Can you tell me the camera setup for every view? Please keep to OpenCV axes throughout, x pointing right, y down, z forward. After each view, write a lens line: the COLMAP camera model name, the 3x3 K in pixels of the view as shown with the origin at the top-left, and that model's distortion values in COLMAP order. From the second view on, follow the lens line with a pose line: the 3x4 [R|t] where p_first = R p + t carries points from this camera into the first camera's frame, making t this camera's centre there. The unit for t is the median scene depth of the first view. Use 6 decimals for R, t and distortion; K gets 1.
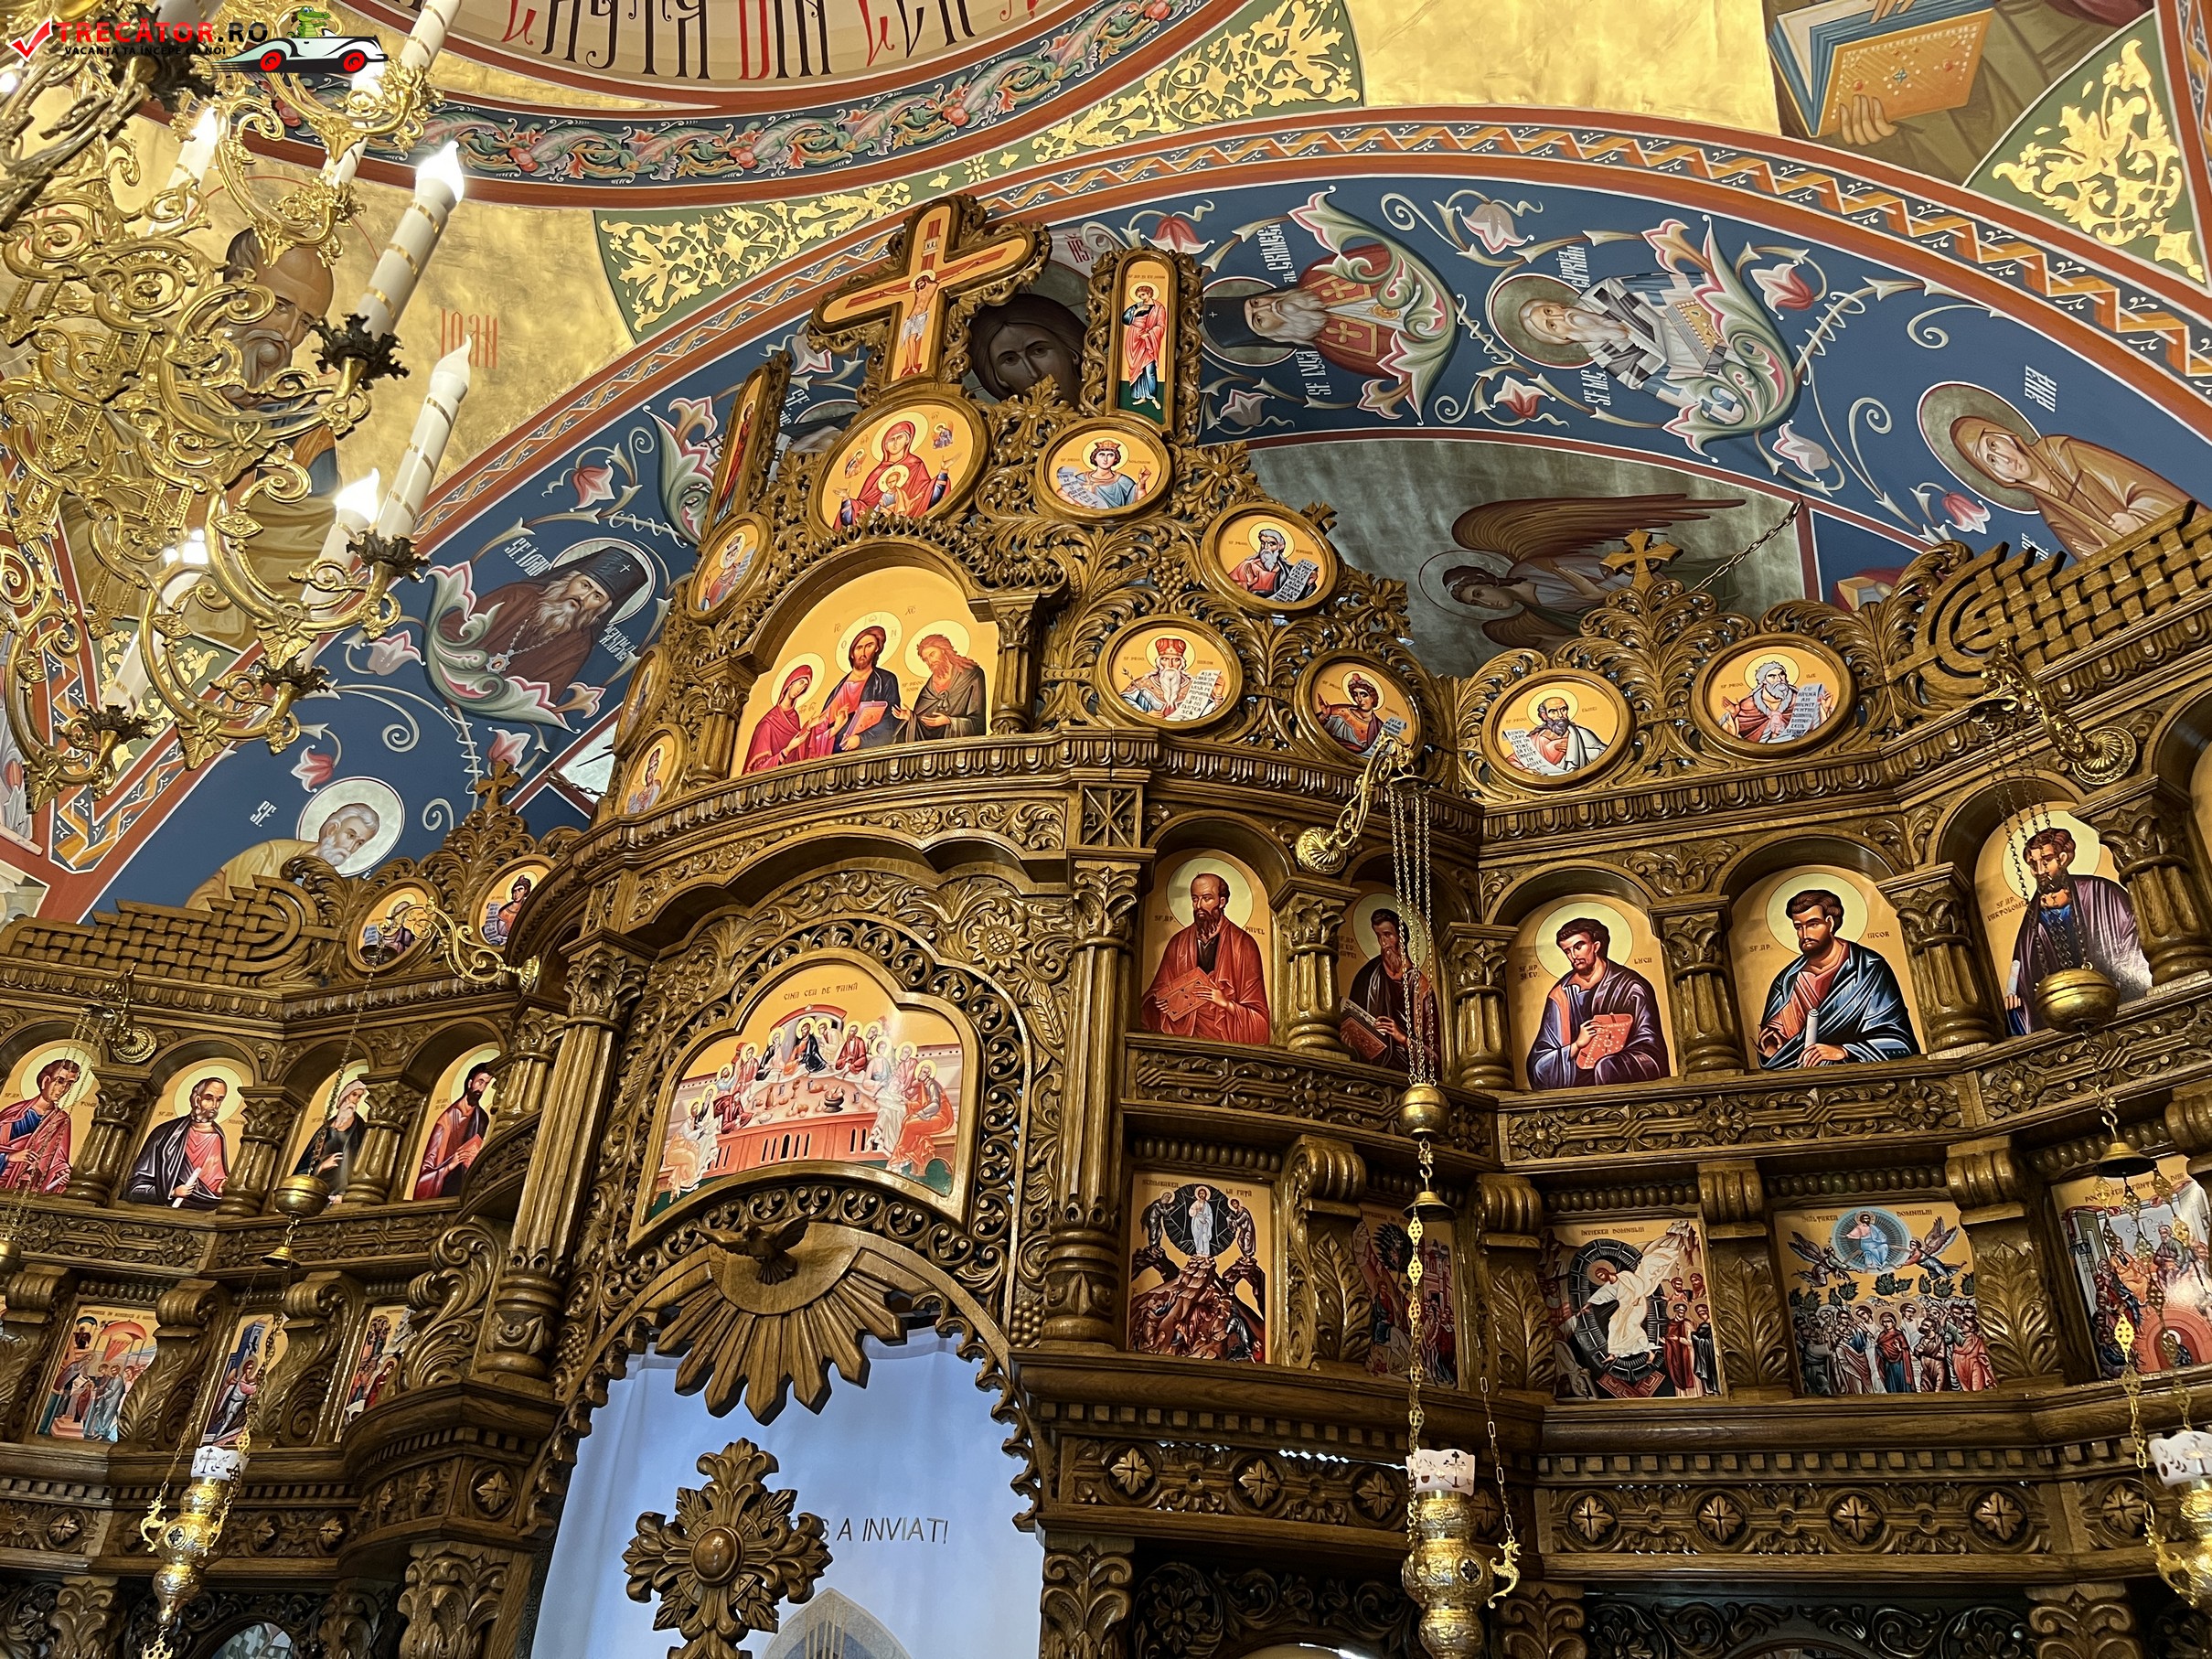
lens RADIAL K [[1672.3, 0, 1094.8], [0, 1672.3, 839.4], [0, 0, 1]] dist [0.053433, -0.067826]
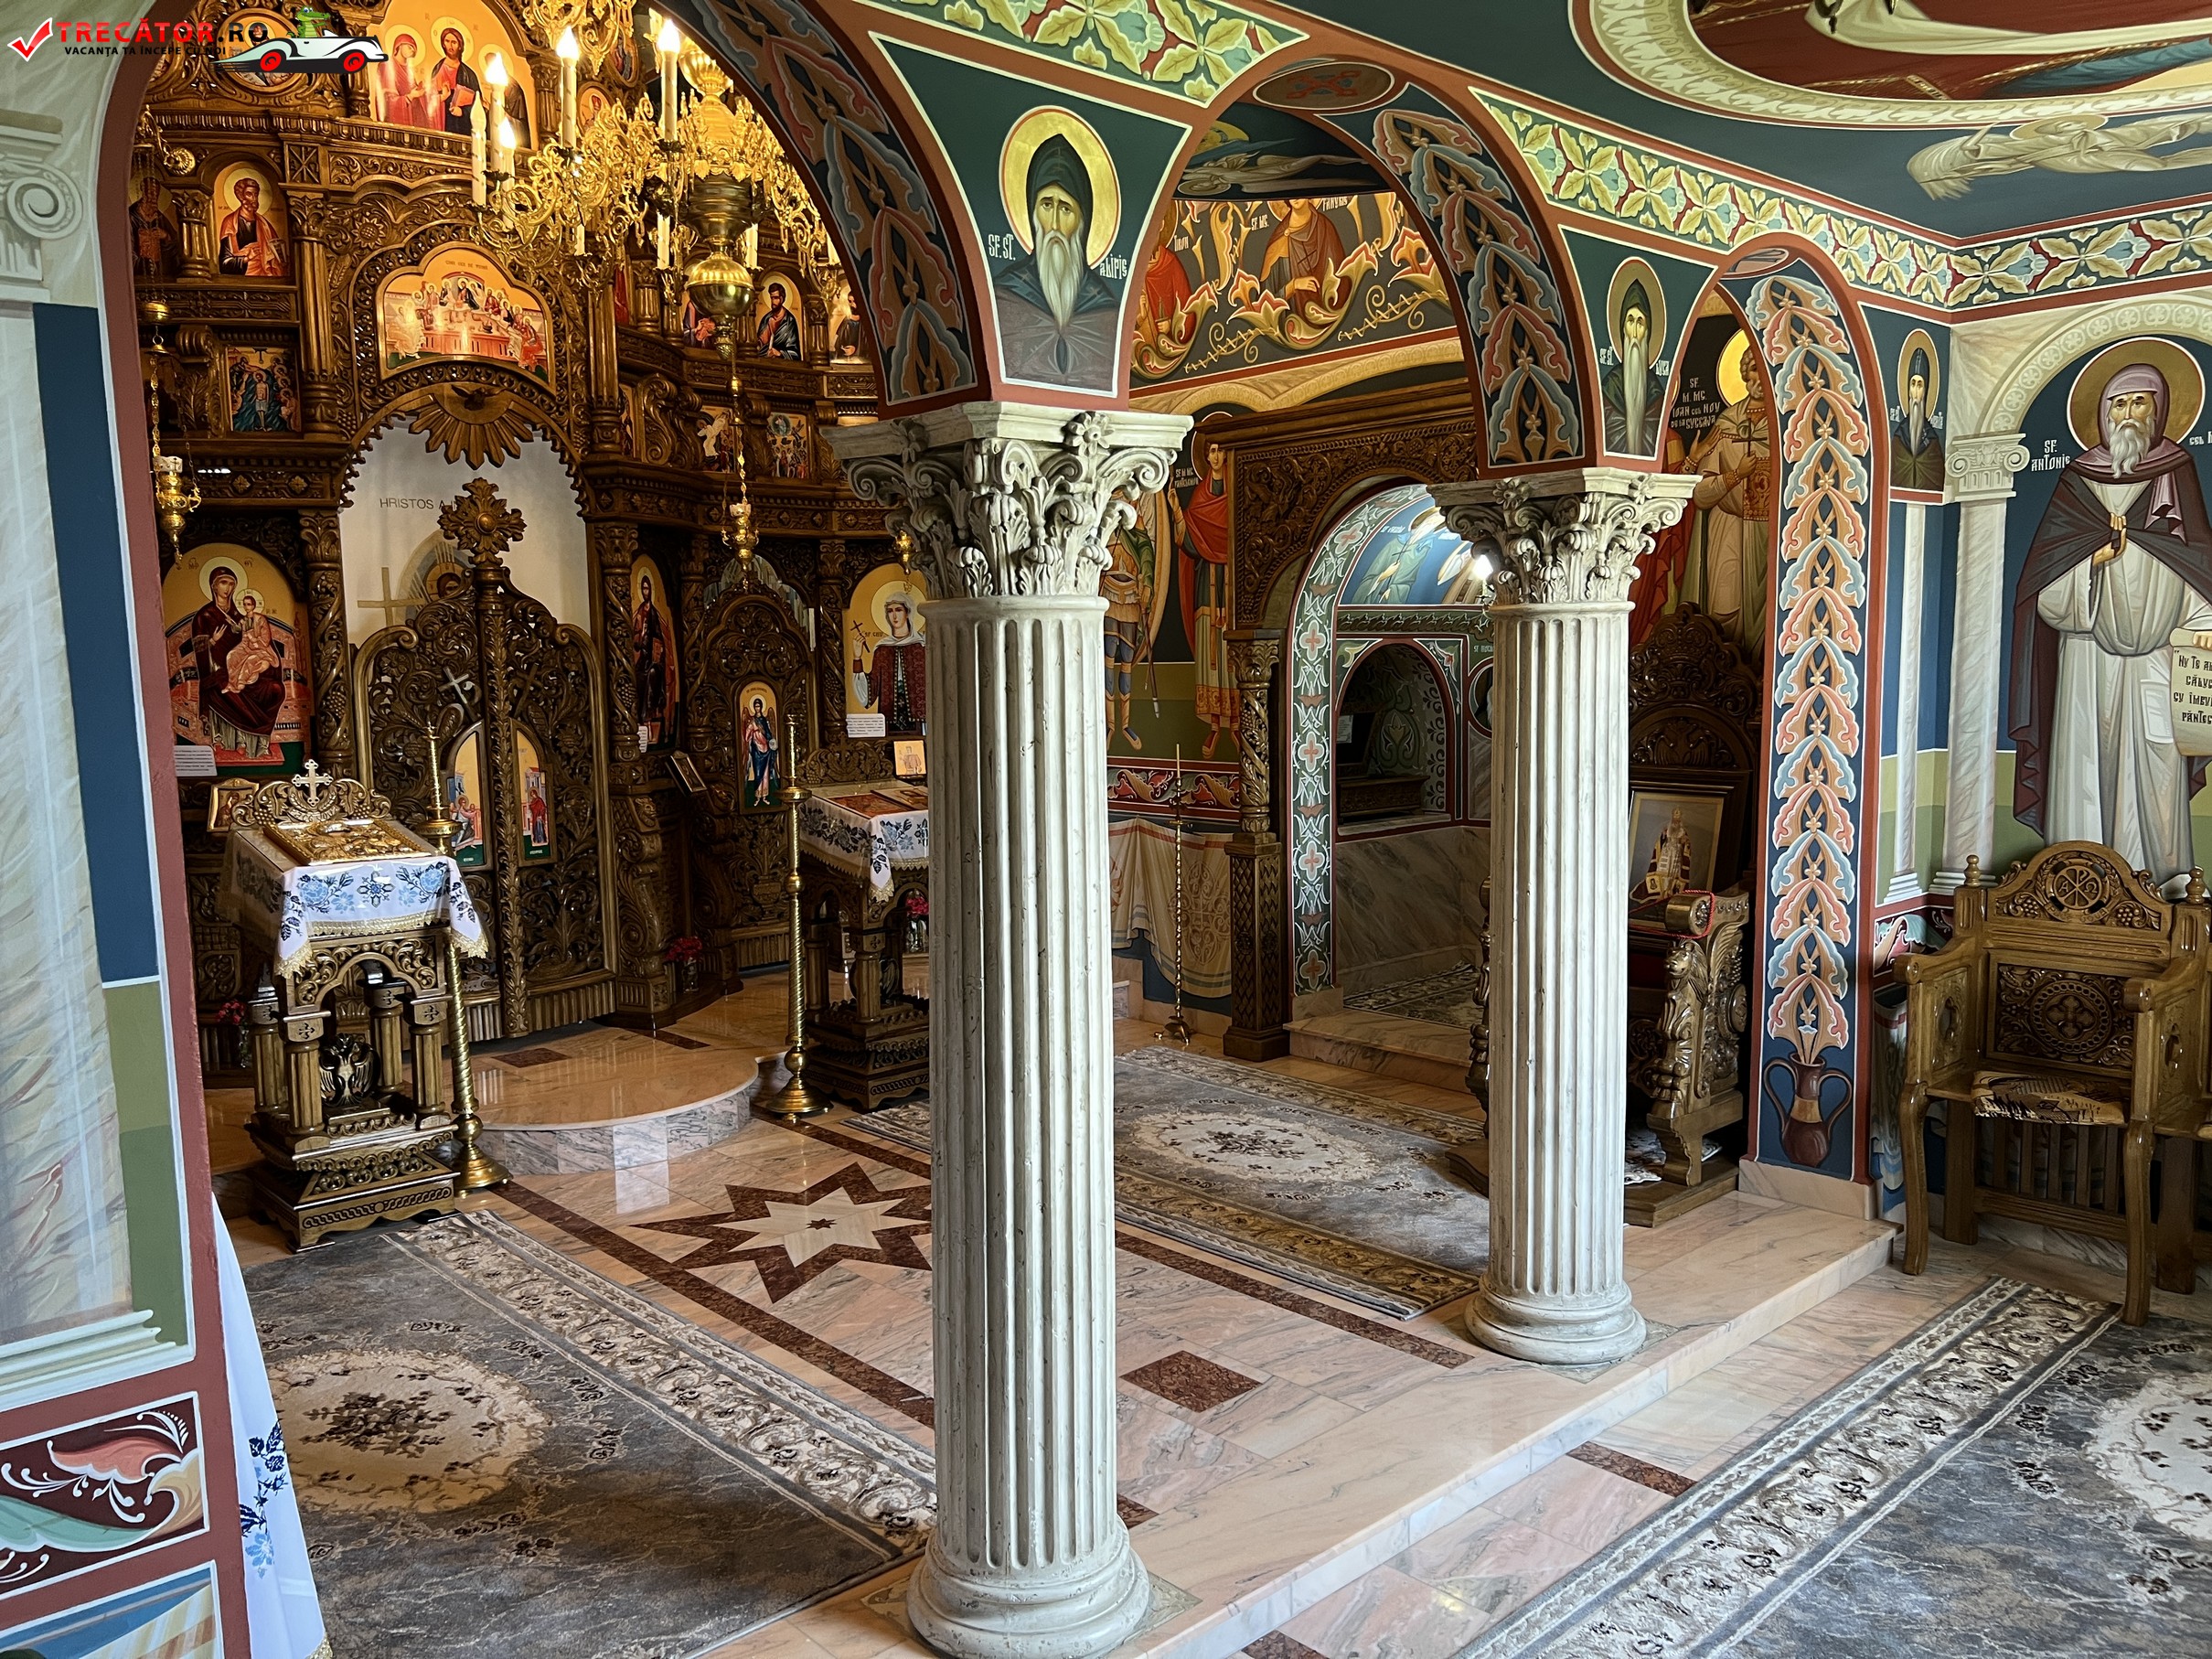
lens RADIAL K [[1672.3, 0, 1094.8], [0, 1672.3, 839.4], [0, 0, 1]] dist [0.053433, -0.067826]
pose [[0.431220, -0.163440, 0.887320, -1.798941], [-0.425238, 0.830560, 0.359642, -0.398351], [-0.795753, -0.532407, 0.288653, -0.586491]]
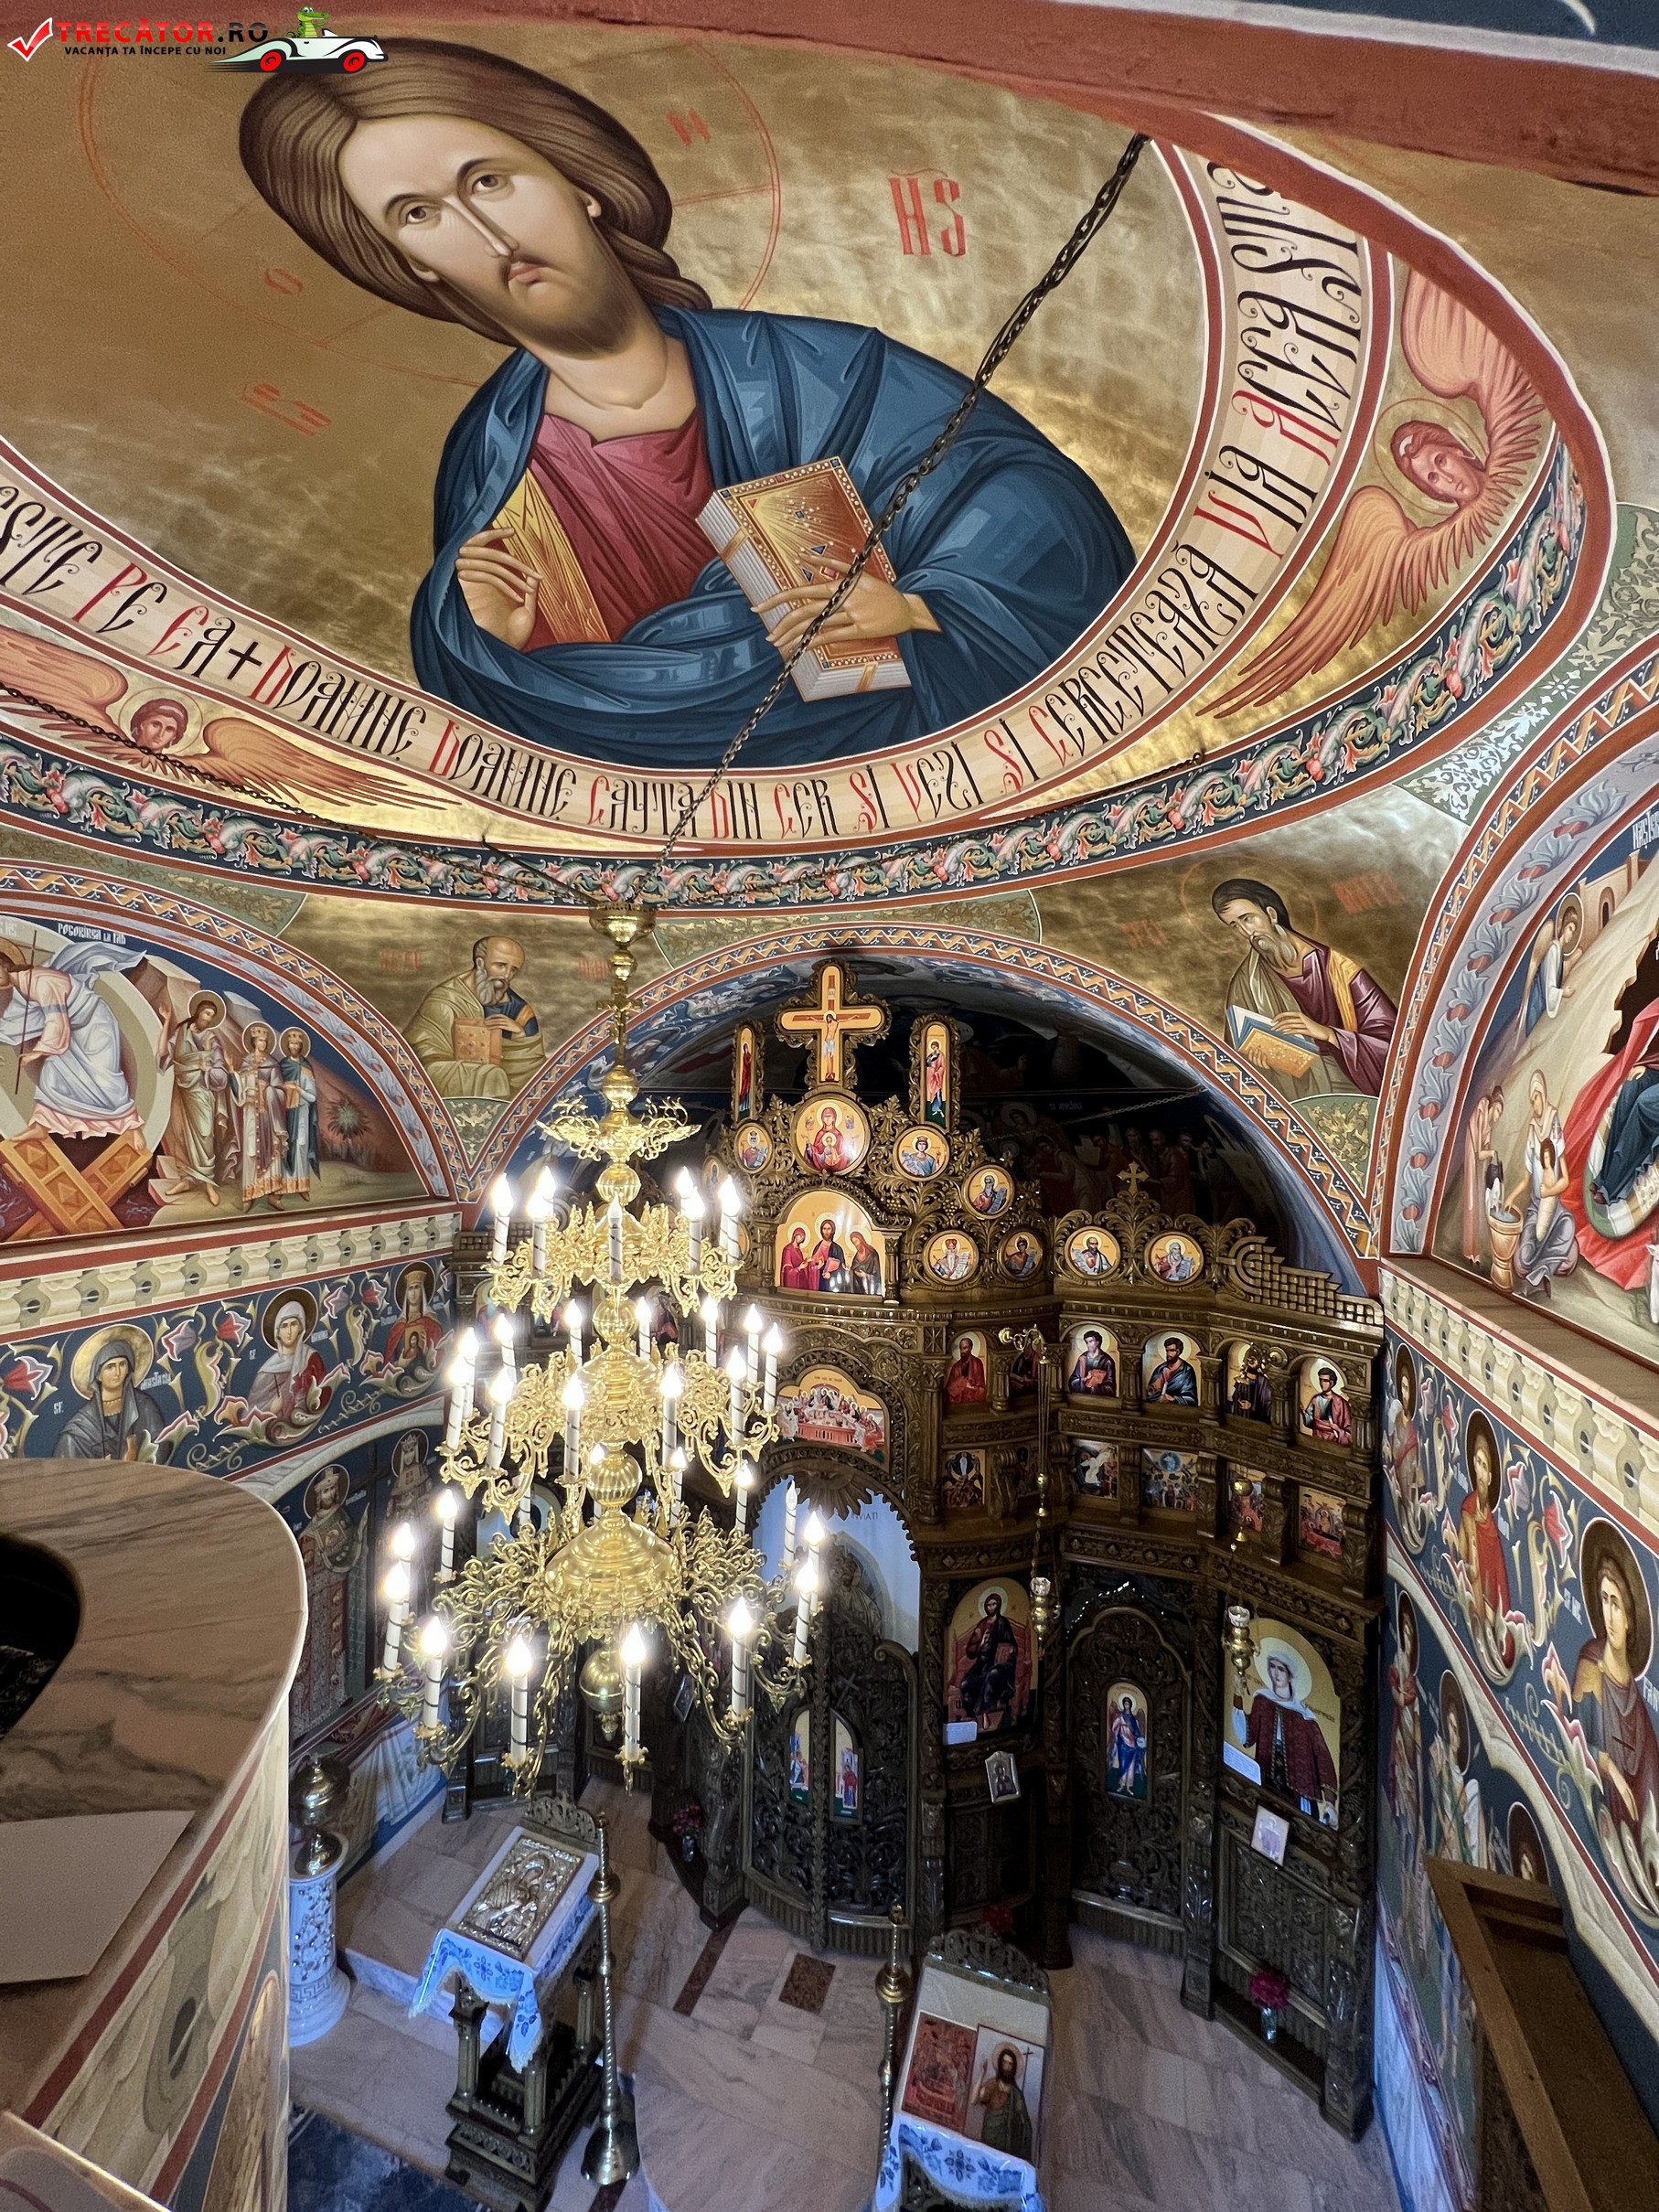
lens RADIAL K [[886.3, 0, 826.2], [0, 886.3, 1107.1], [0, 0, 1]] dist [-0.002177, 0.000296]
pose [[0.998165, -0.043422, 0.042194, -0.213866], [0.015424, 0.856266, 0.516304, -1.100188], [-0.058549, -0.514706, 0.855365, -0.054283]]
